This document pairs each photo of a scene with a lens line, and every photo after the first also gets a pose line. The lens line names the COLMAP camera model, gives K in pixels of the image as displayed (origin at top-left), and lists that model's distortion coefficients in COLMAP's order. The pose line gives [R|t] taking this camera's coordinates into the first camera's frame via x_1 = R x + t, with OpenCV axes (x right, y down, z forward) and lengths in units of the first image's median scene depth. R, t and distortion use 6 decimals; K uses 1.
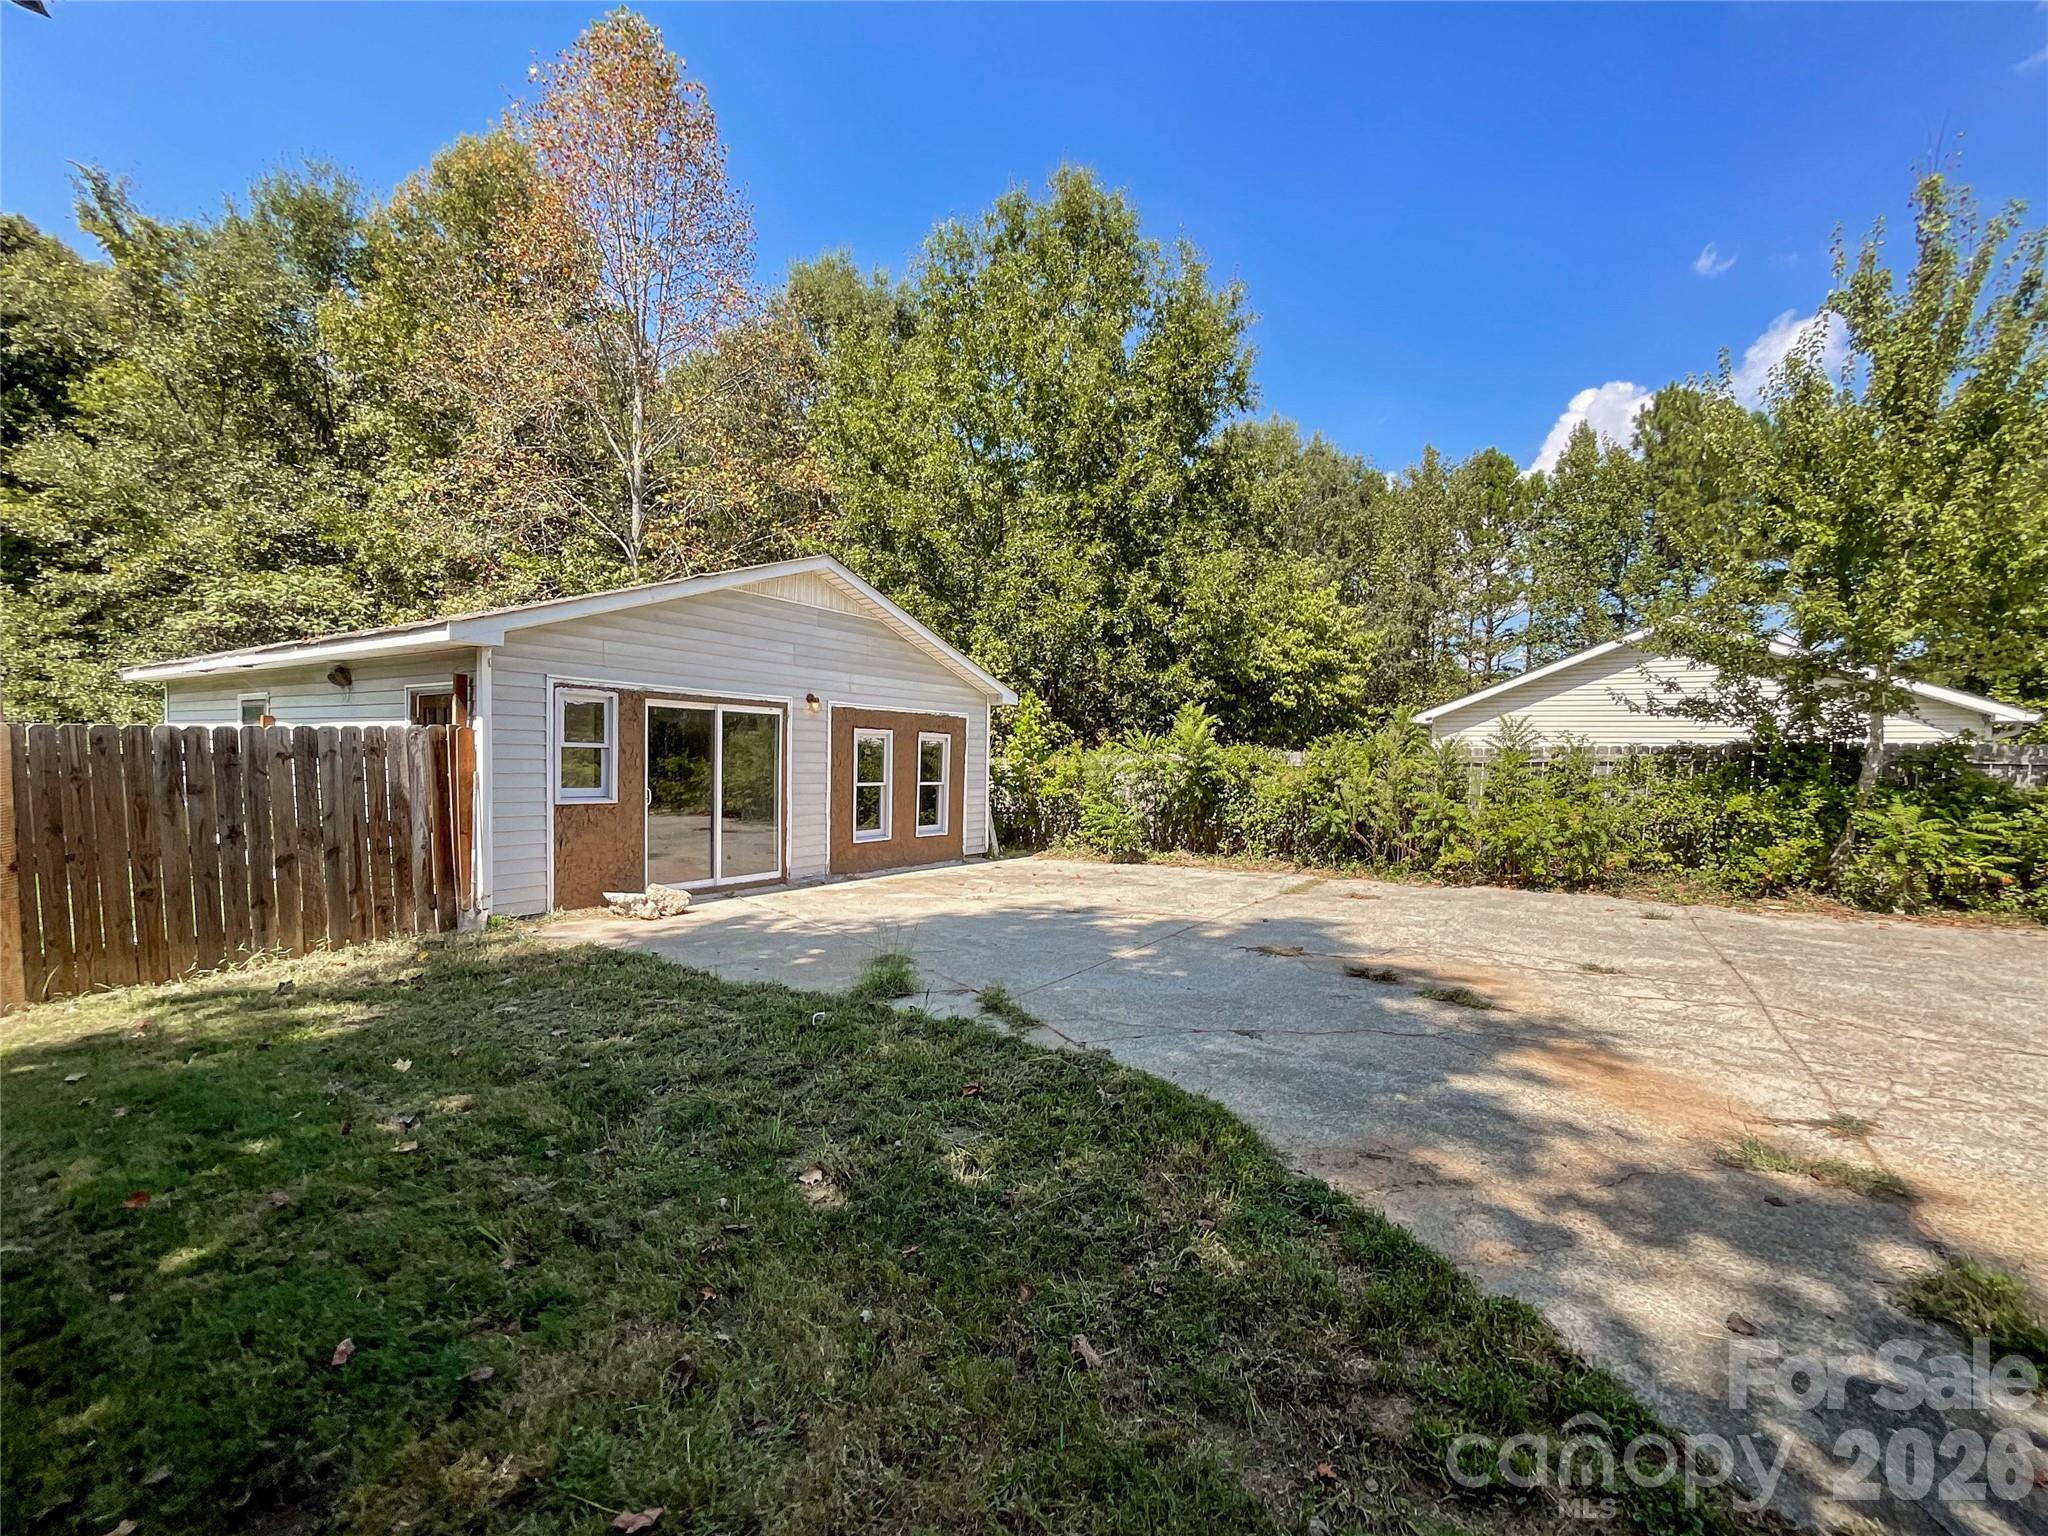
lens RADIAL K [[848.8, 0, 1029.9], [0, 848.8, 754.9], [0, 0, 1]] dist [-0.001481, 0.000017]
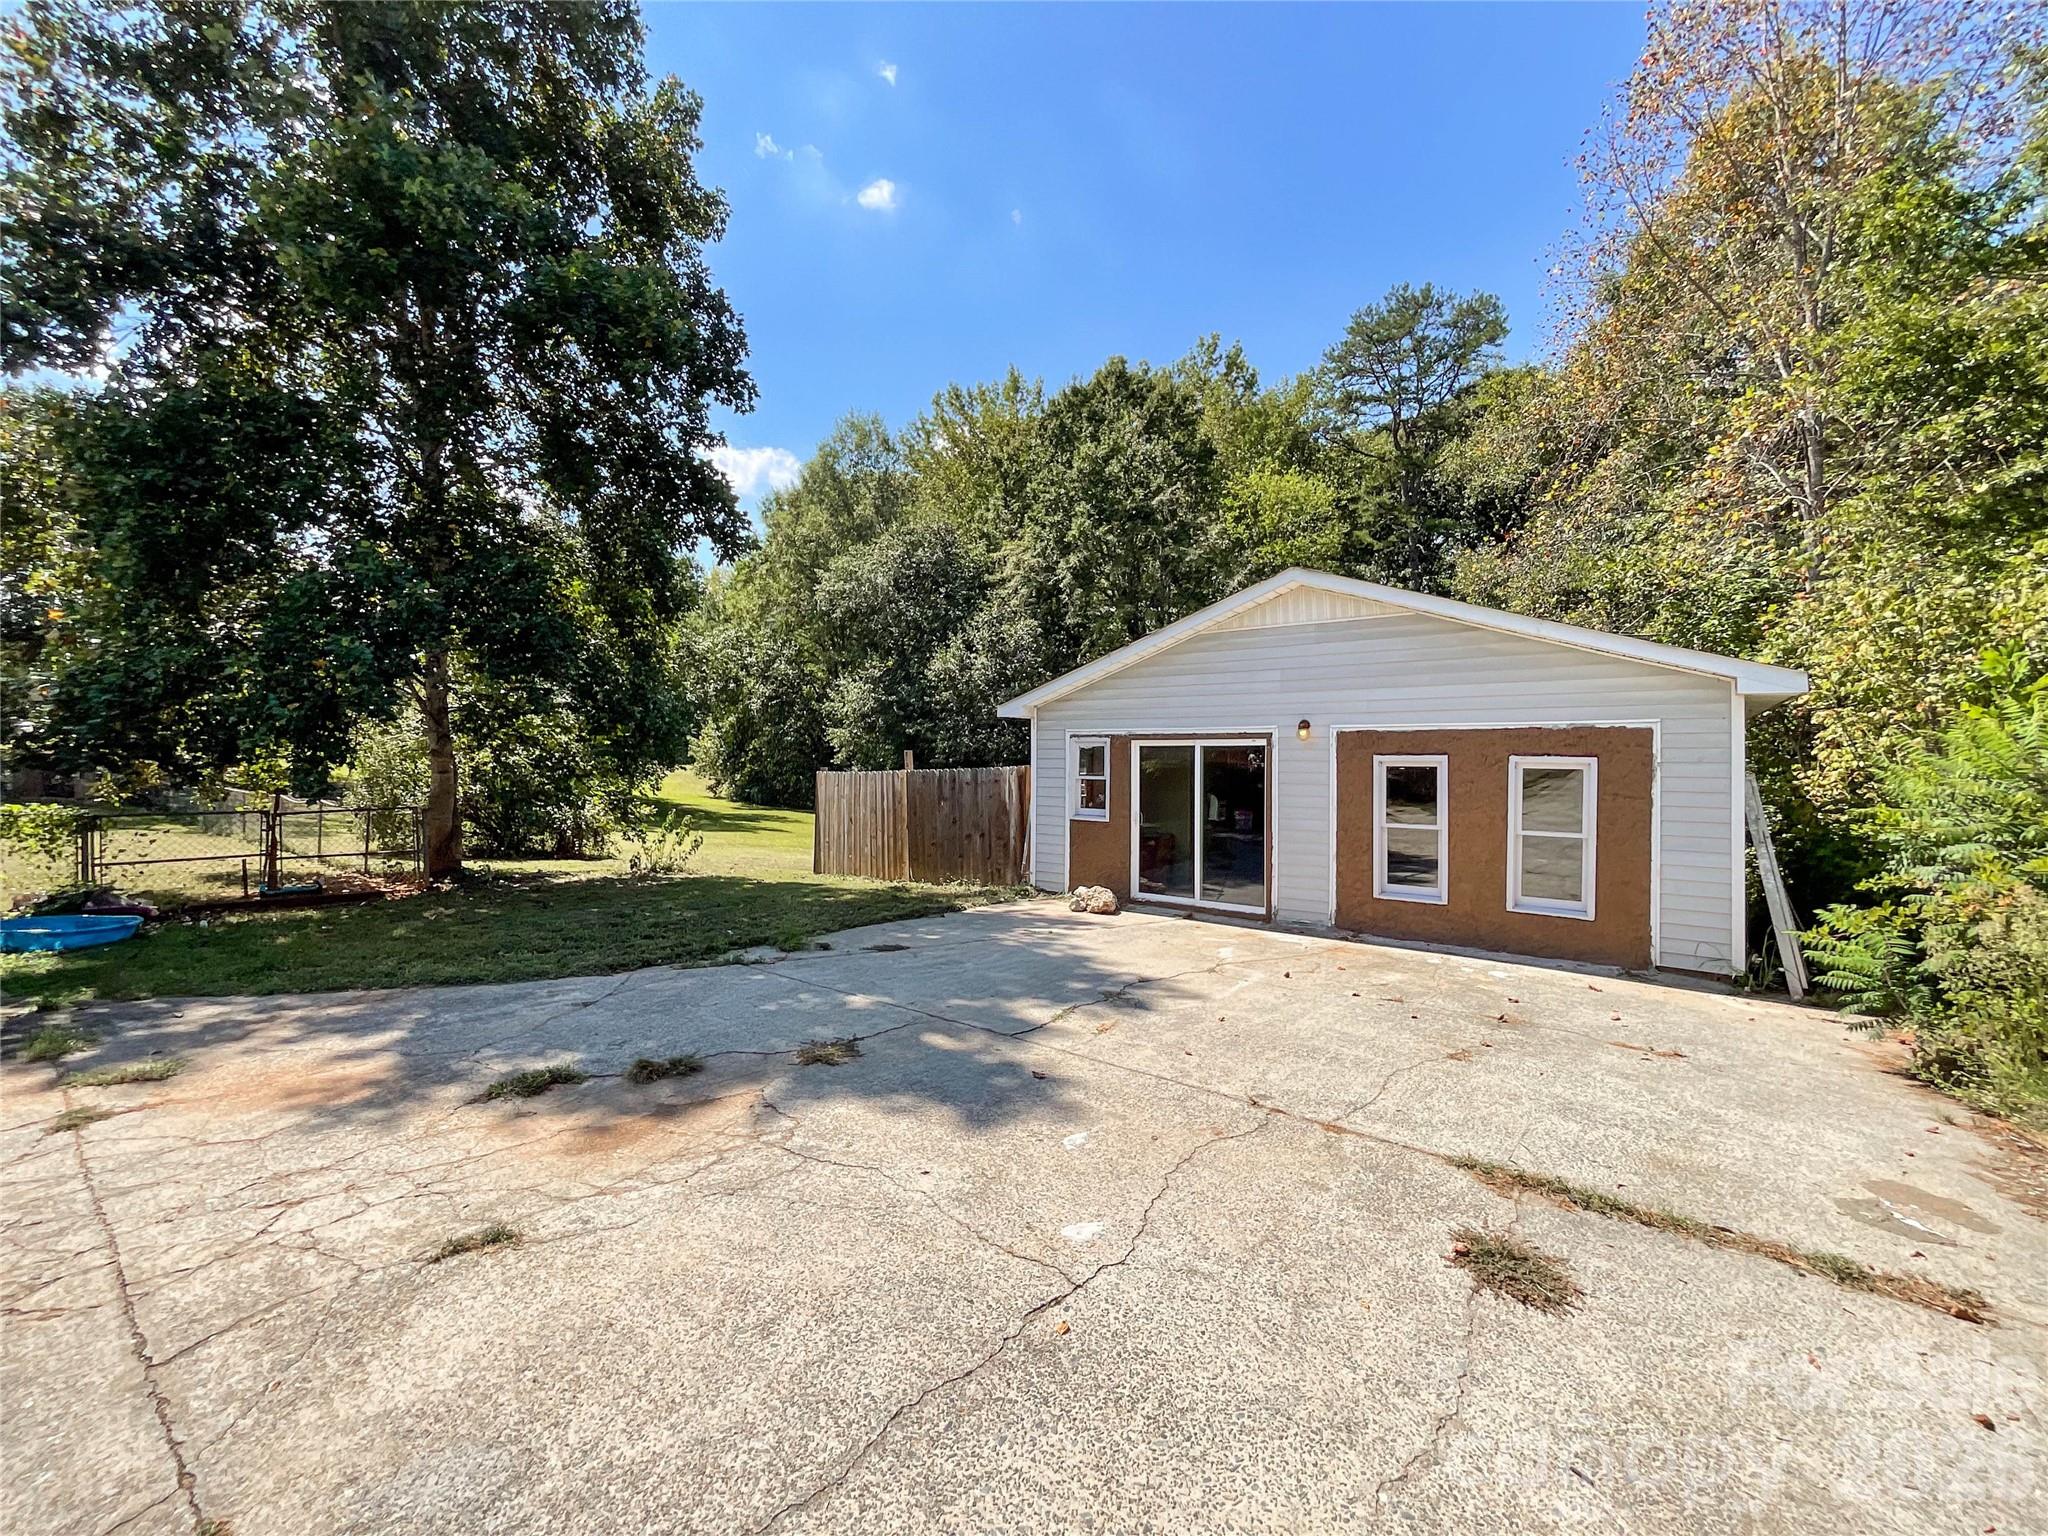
lens RADIAL K [[848.8, 0, 1029.9], [0, 848.8, 754.9], [0, 0, 1]] dist [-0.001481, 0.000017]
pose [[-0.079234, -0.020910, -0.996637, 0.821936], [-0.001143, 0.999781, -0.020885, -0.019141], [0.996855, -0.000516, -0.079241, 0.970813]]
